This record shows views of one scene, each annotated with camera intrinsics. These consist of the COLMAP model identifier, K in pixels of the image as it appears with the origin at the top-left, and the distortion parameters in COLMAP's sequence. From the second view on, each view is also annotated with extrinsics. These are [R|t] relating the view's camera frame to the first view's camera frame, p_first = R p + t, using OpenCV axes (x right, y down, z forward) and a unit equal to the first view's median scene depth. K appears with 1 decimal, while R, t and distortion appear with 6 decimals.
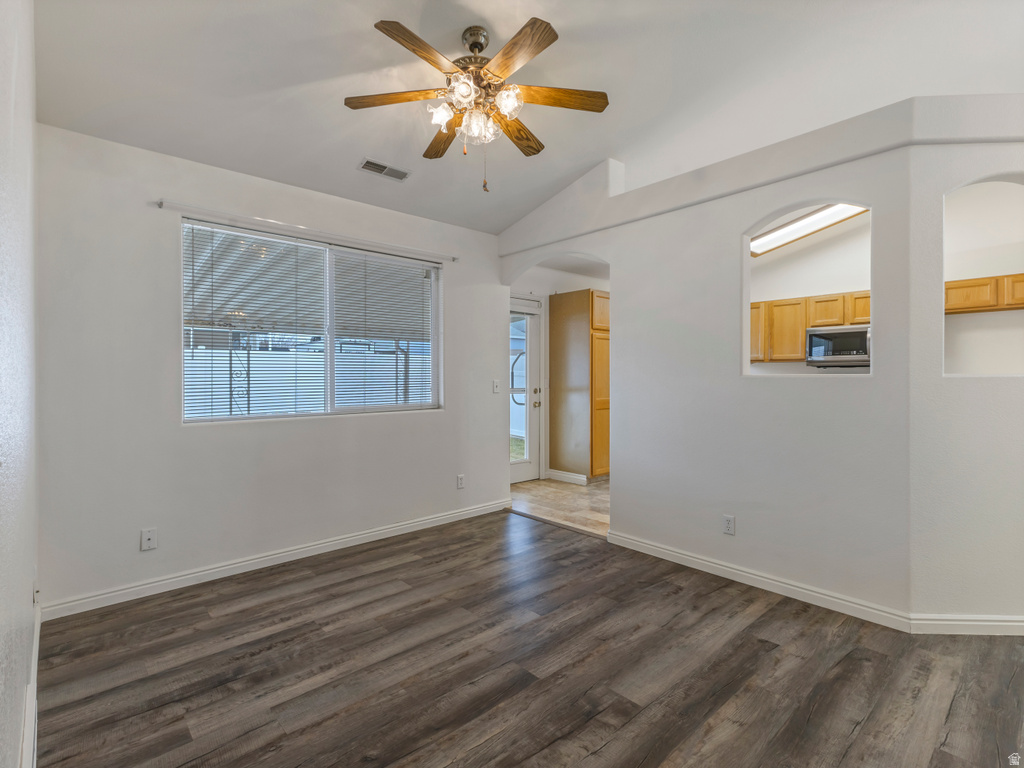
lens RADIAL K [[502.7, 0, 513.8], [0, 502.7, 383.4], [0, 0, 1]] dist [0.004580, 0.000388]
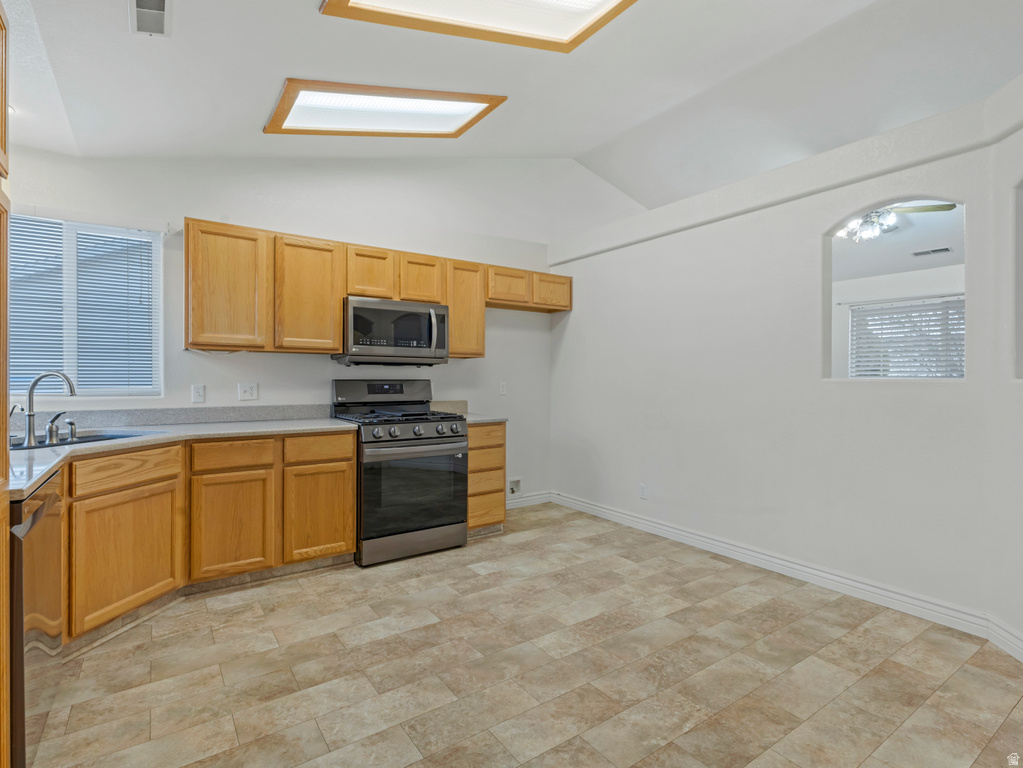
lens RADIAL K [[513.4, 0, 511.5], [0, 513.4, 384.0], [0, 0, 1]] dist [0.005954, 0.001004]
pose [[0.132451, -0.008833, 0.991150, 0.032416], [0.012236, 0.999899, 0.007276, -0.017135], [-0.991114, 0.011164, 0.132546, 1.200629]]
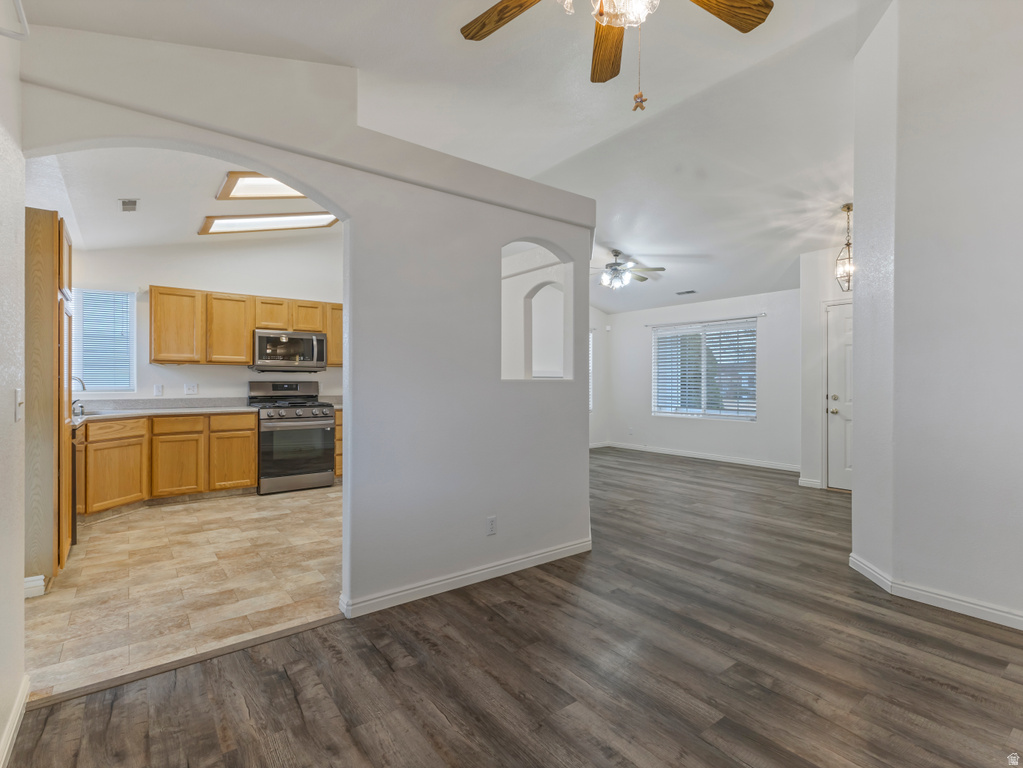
lens RADIAL K [[502.2, 0, 513.3], [0, 502.2, 383.4], [0, 0, 1]] dist [0.004580, 0.000388]
pose [[0.089252, -0.002907, 0.996005, -0.490963], [0.014705, 0.999891, 0.001600, -0.006792], [-0.995901, 0.014503, 0.089285, 0.723482]]
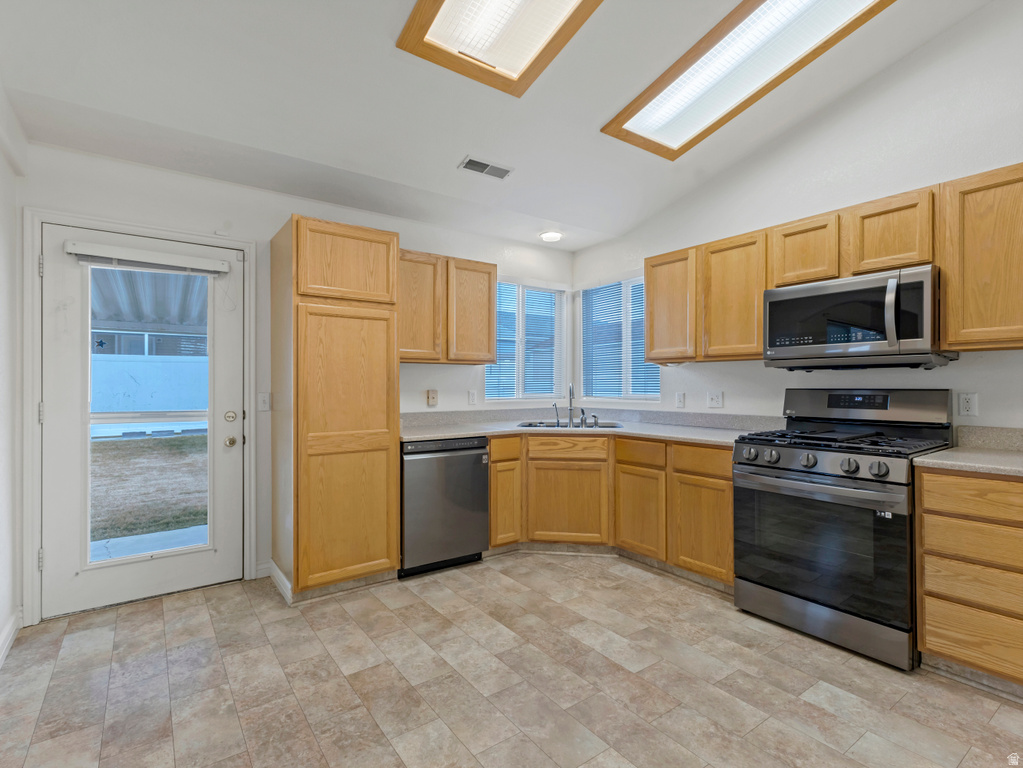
lens RADIAL K [[503.9, 0, 511.5], [0, 503.9, 384.0], [0, 0, 1]] dist [0.004851, 0.000735]
pose [[0.993596, -0.001469, -0.112983, 0.636623], [-0.000352, 0.999870, -0.016101, -0.016295], [0.112992, 0.016038, 0.993466, 0.788940]]
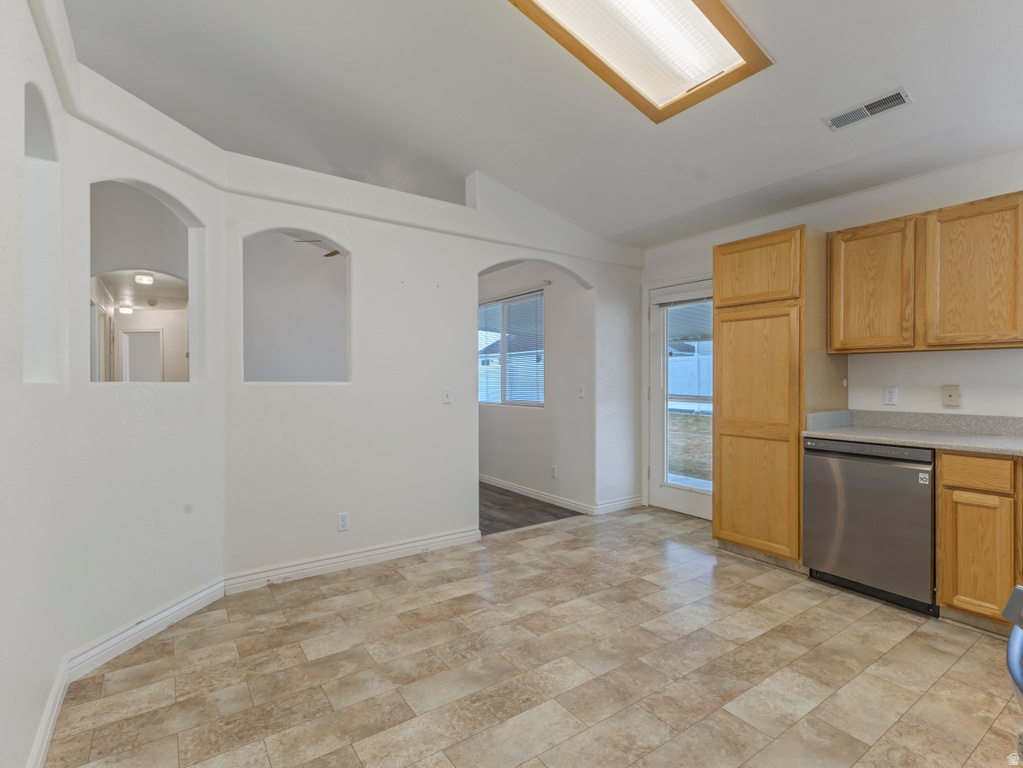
lens RADIAL K [[503.9, 0, 511.5], [0, 503.9, 384.0], [0, 0, 1]] dist [0.004851, 0.000735]
pose [[-0.131279, 0.012288, -0.991269, 1.246607], [-0.013449, 0.999809, 0.014175, -0.024714], [0.991254, 0.015193, -0.131088, 1.242277]]
